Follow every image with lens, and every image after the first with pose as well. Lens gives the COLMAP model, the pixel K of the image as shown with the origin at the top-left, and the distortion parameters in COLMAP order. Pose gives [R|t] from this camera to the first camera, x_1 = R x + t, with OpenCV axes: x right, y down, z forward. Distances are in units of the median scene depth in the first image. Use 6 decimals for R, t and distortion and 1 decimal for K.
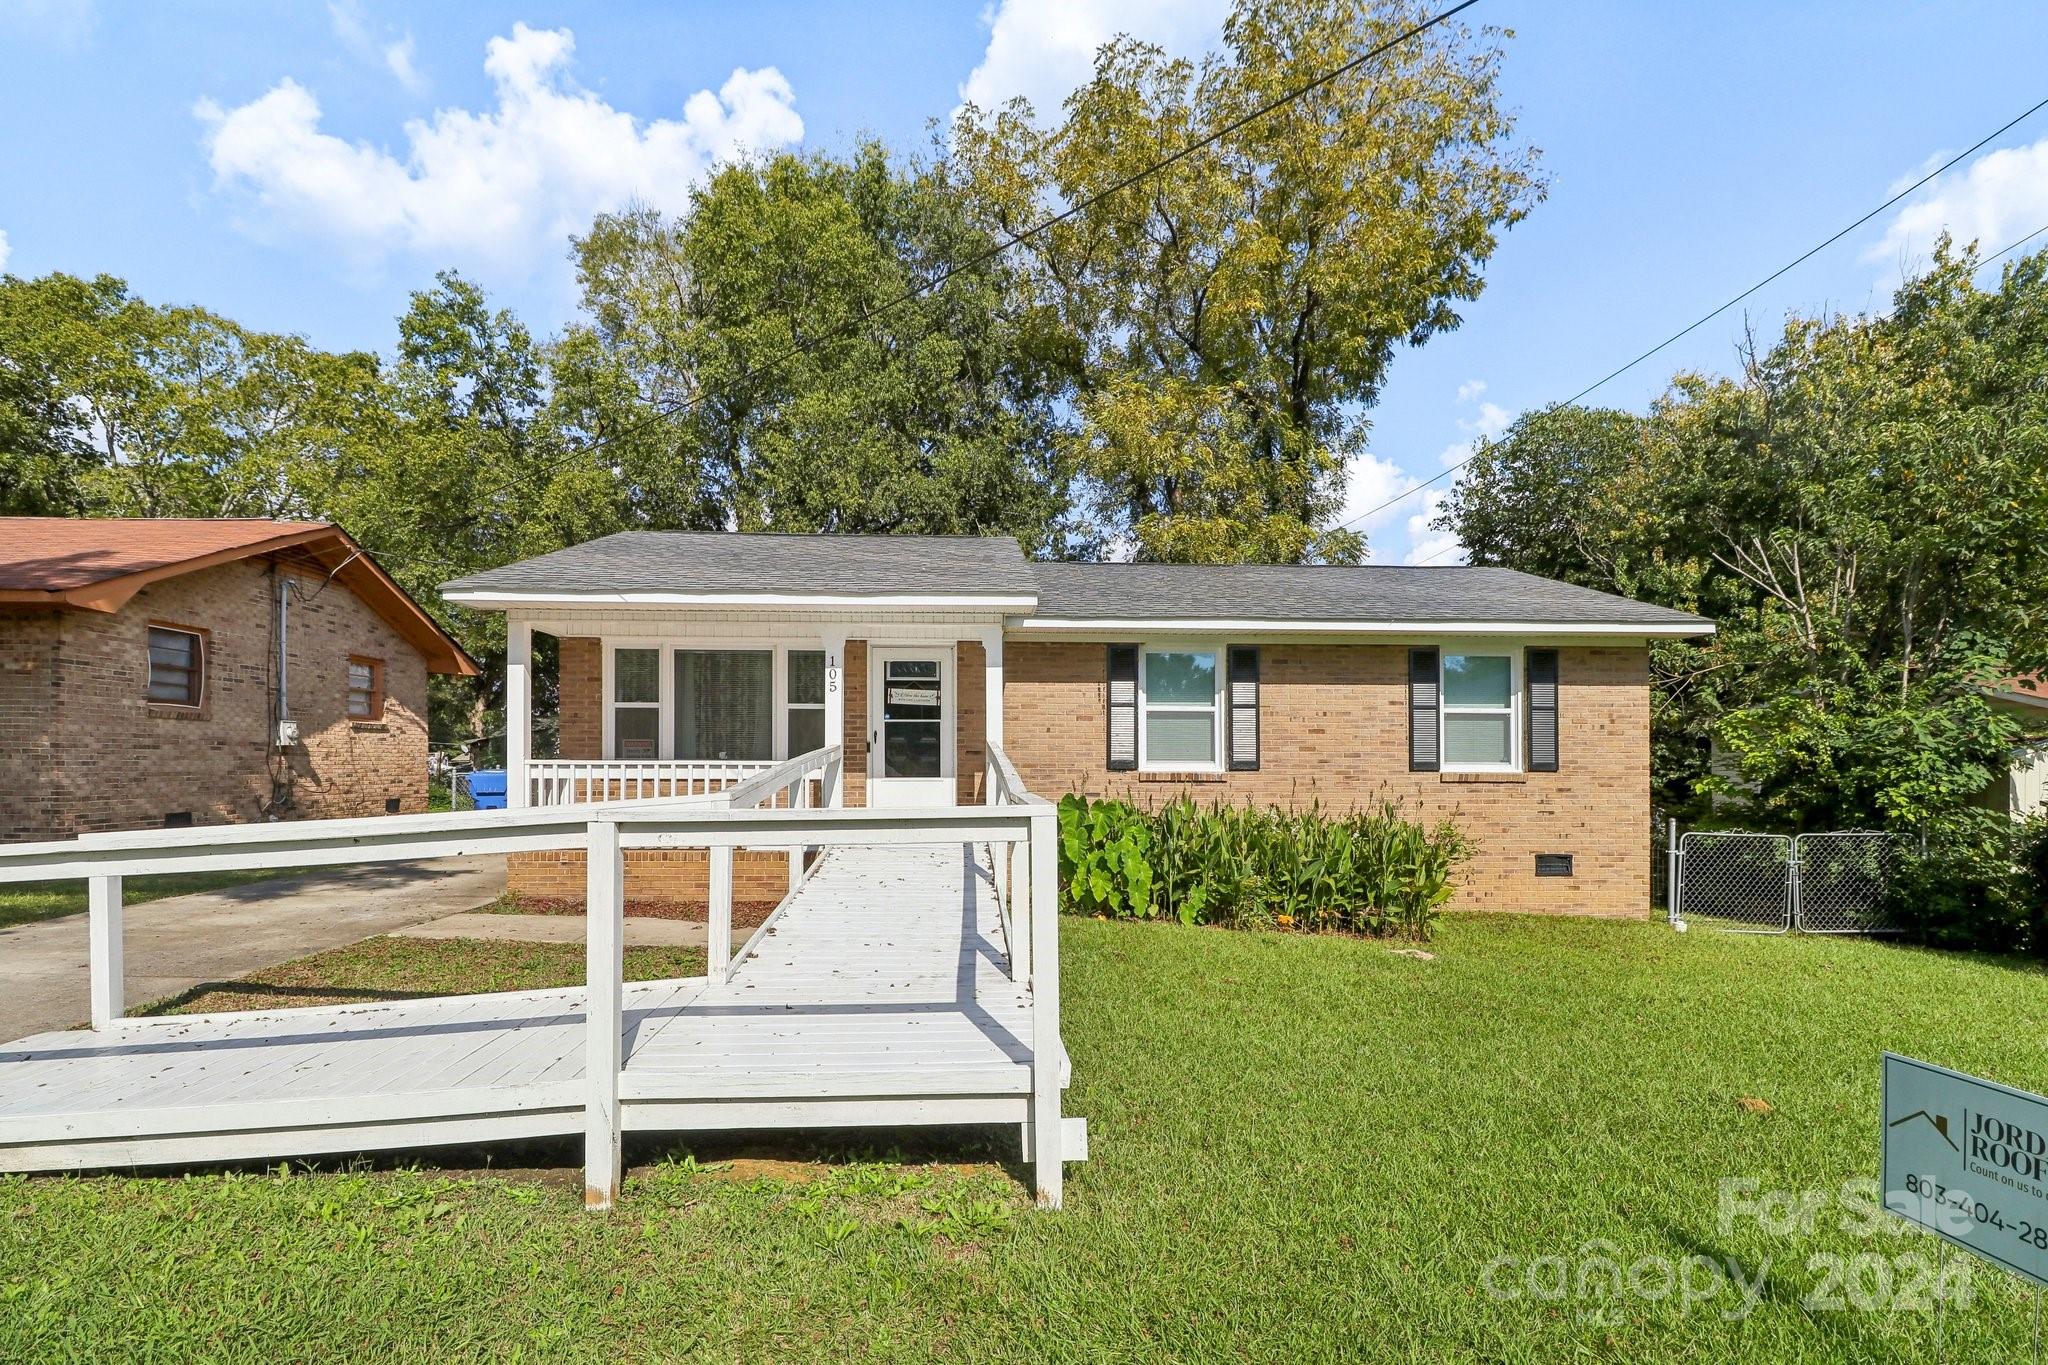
lens RADIAL K [[970.5, 0, 1024.0], [0, 970.5, 682.5], [0, 0, 1]] dist [-0.002006, -0.012520]
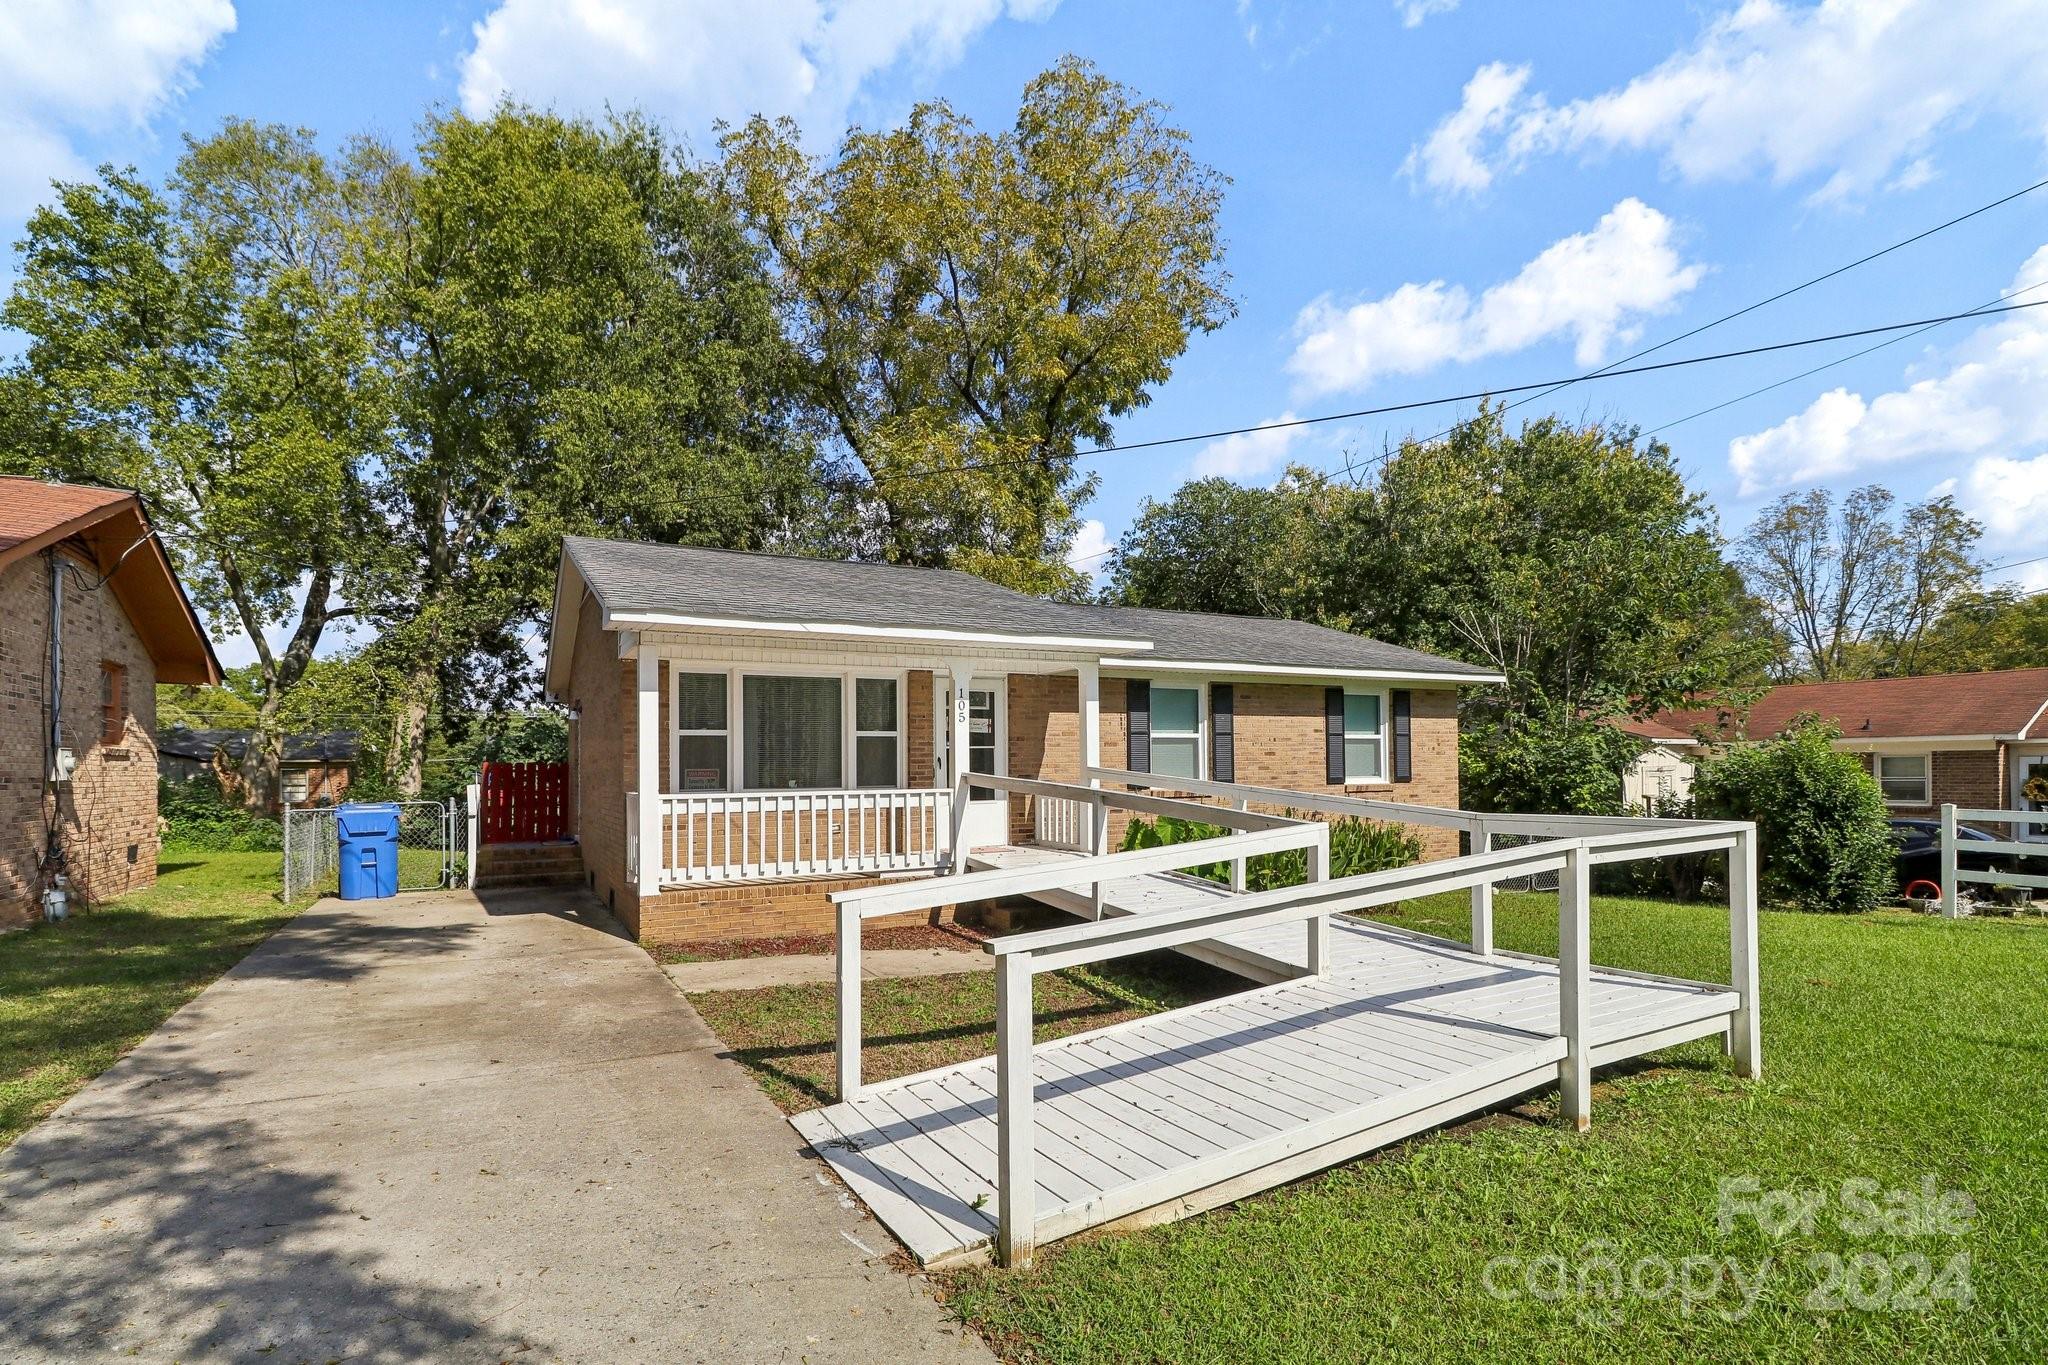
lens RADIAL K [[945.9, 0, 1024.0], [0, 945.9, 682.5], [0, 0, 1]] dist [0.002604, -0.015581]
pose [[0.908985, 0.022089, 0.416242, -0.463618], [-0.016965, 0.999728, -0.016006, -0.015196], [-0.416483, 0.007488, 0.909113, 0.028926]]
